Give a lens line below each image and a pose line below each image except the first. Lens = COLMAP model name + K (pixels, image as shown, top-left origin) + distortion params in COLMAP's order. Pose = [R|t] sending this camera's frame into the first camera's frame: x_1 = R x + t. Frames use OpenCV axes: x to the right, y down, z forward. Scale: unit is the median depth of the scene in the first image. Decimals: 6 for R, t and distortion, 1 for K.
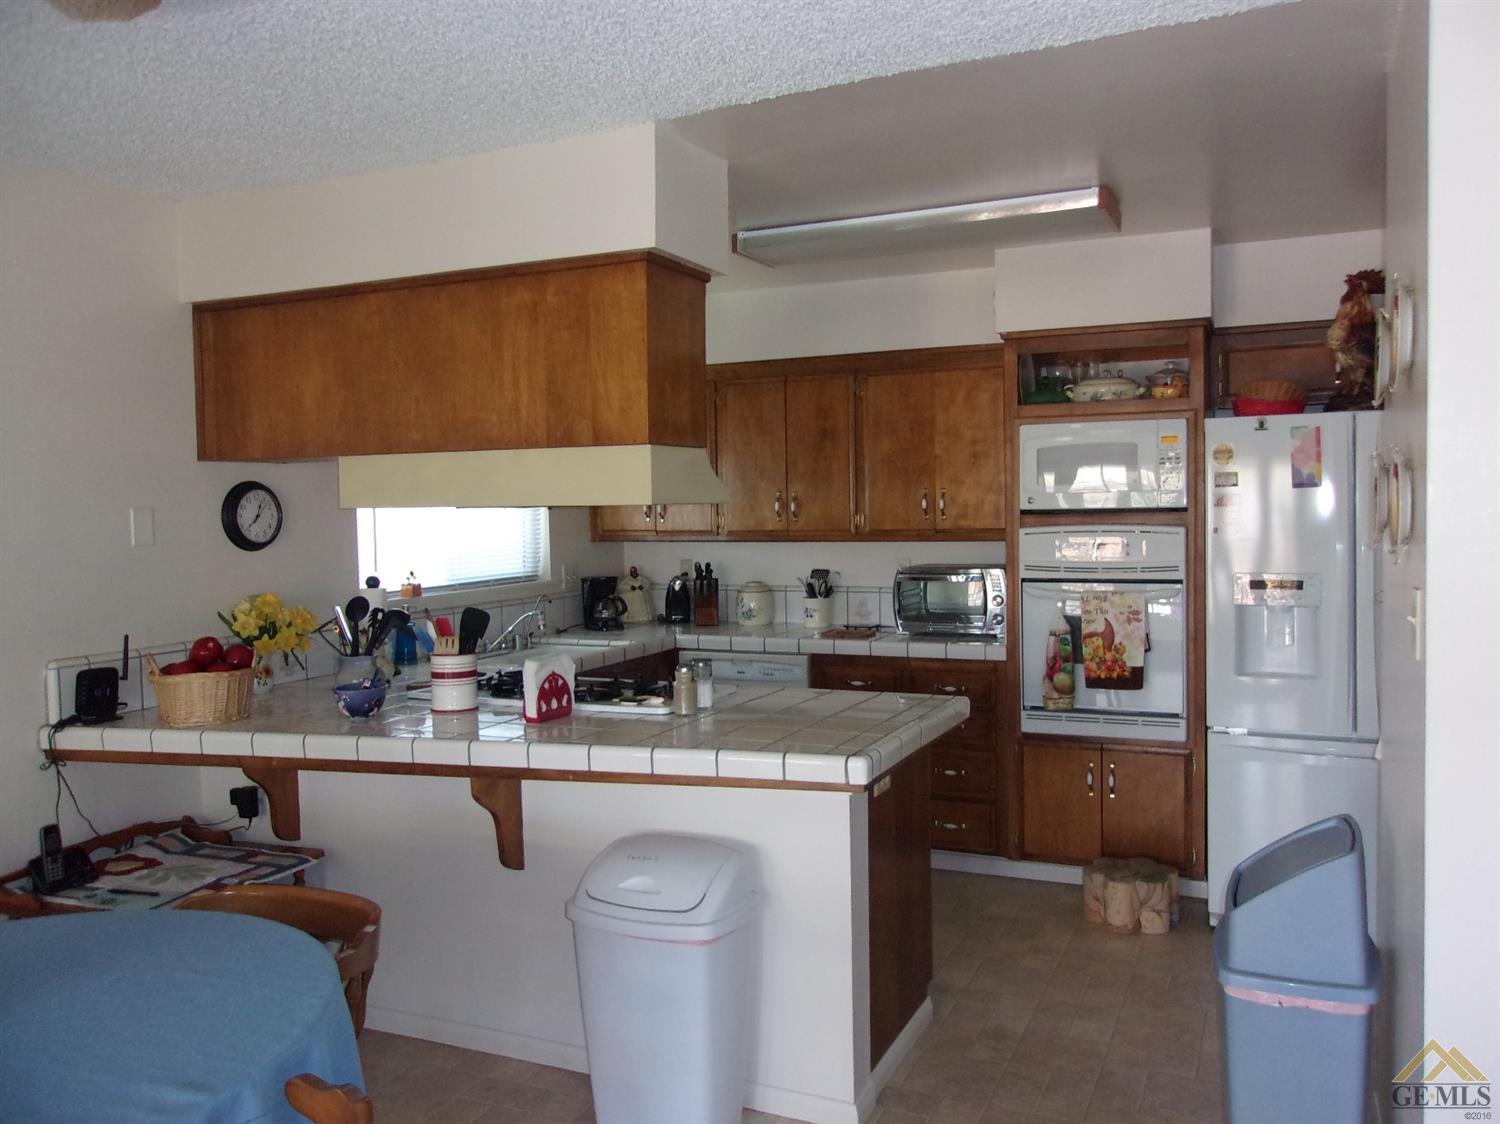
lens RADIAL K [[1174.1, 0, 753.7], [0, 1174.1, 560.0], [0, 0, 1]] dist [-0.011903, 0.023907]
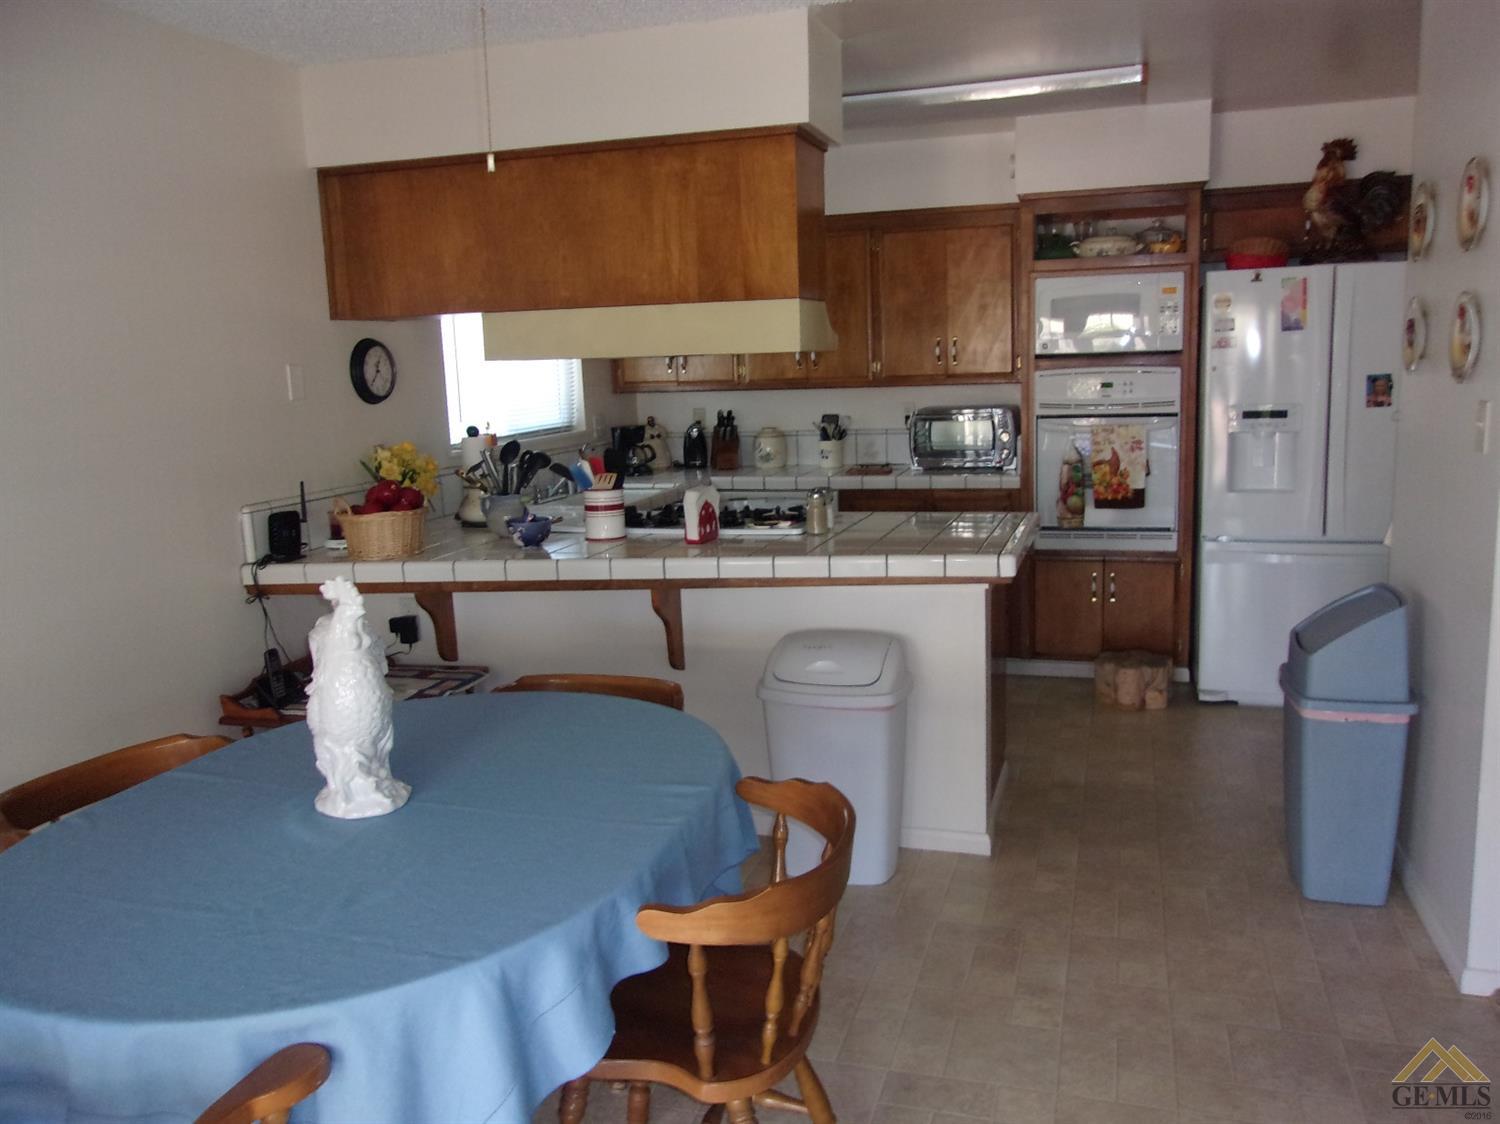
lens RADIAL K [[1174.1, 0, 751.3], [0, 1174.1, 557.5], [0, 0, 1]] dist [-0.011903, 0.023907]
pose [[0.992159, -0.037299, 0.119290, -0.222088], [0.022946, 0.992569, 0.119502, 0.011808], [-0.122861, -0.115827, 0.985642, -0.125074]]
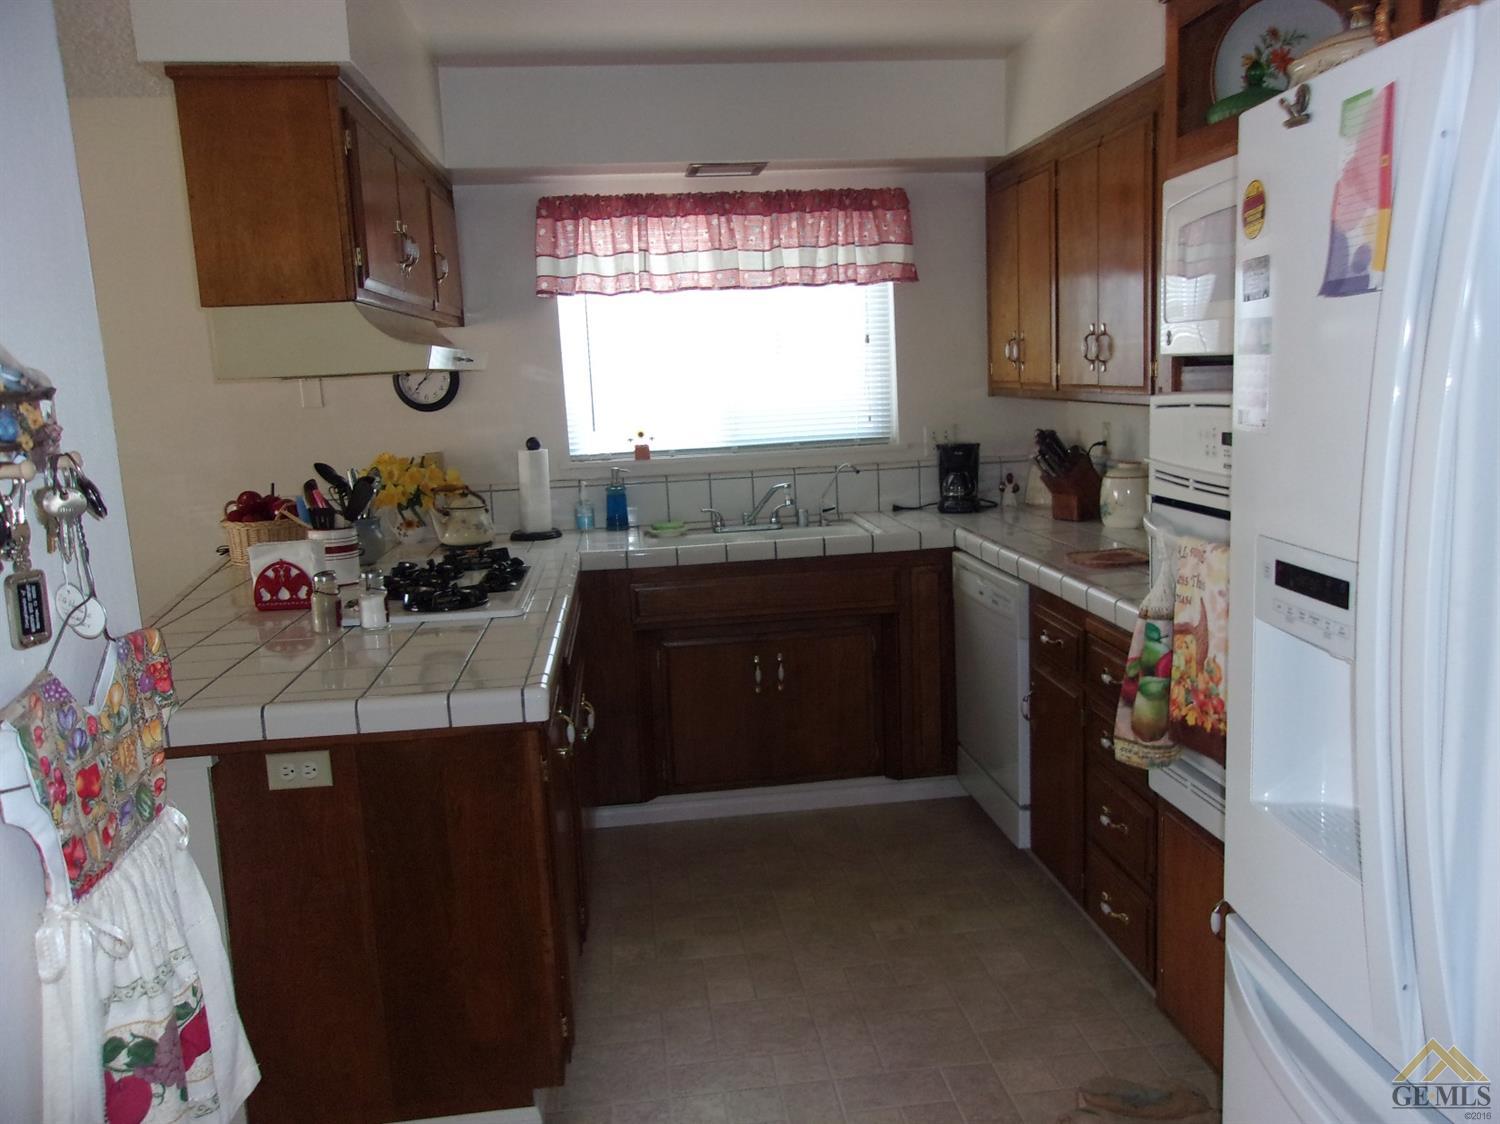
lens RADIAL K [[1174.1, 0, 751.8], [0, 1174.1, 562.3], [0, 0, 1]] dist [-0.011903, 0.023907]
pose [[0.520170, 0.132592, -0.843707, 0.669311], [-0.002986, 0.988152, 0.153451, -0.038323], [0.854057, -0.077301, 0.514403, 0.699556]]
